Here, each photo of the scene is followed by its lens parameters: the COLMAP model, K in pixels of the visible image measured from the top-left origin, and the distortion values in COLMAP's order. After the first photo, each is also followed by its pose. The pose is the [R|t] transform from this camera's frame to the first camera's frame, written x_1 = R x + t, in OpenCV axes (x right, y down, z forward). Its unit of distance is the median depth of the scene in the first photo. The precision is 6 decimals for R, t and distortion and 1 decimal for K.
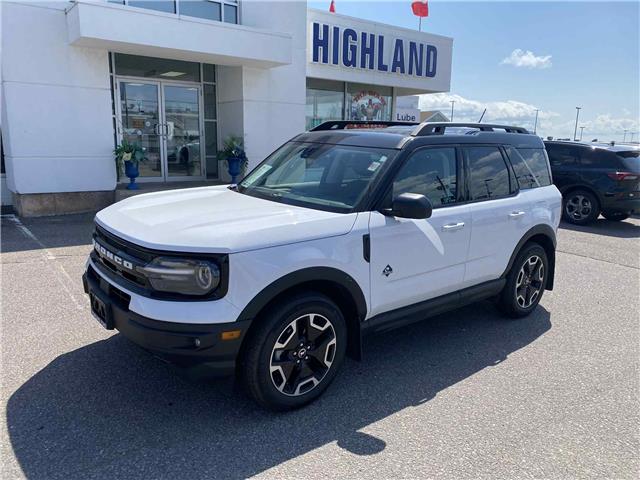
lens RADIAL K [[484.1, 0, 321.0], [0, 484.1, 237.6], [0, 0, 1]] dist [0.032107, -0.033275]
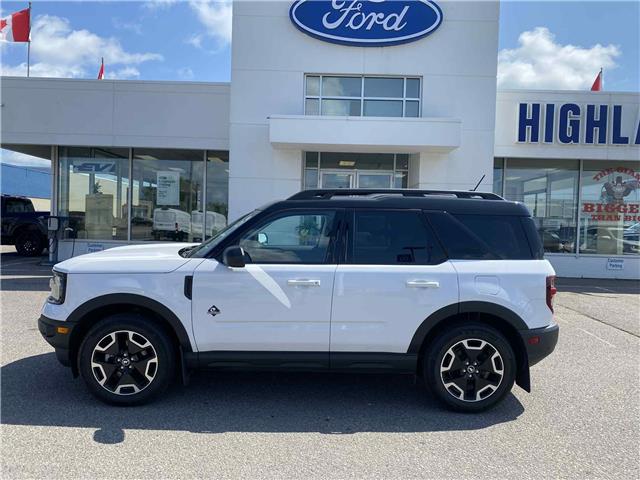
lens RADIAL K [[484.1, 0, 319.7], [0, 484.1, 241.2], [0, 0, 1]] dist [0.032107, -0.033275]
pose [[0.795177, 0.026069, -0.605817, 0.733381], [-0.130780, 0.982936, -0.129361, 0.014793], [0.592107, 0.182094, 0.785017, 0.147650]]
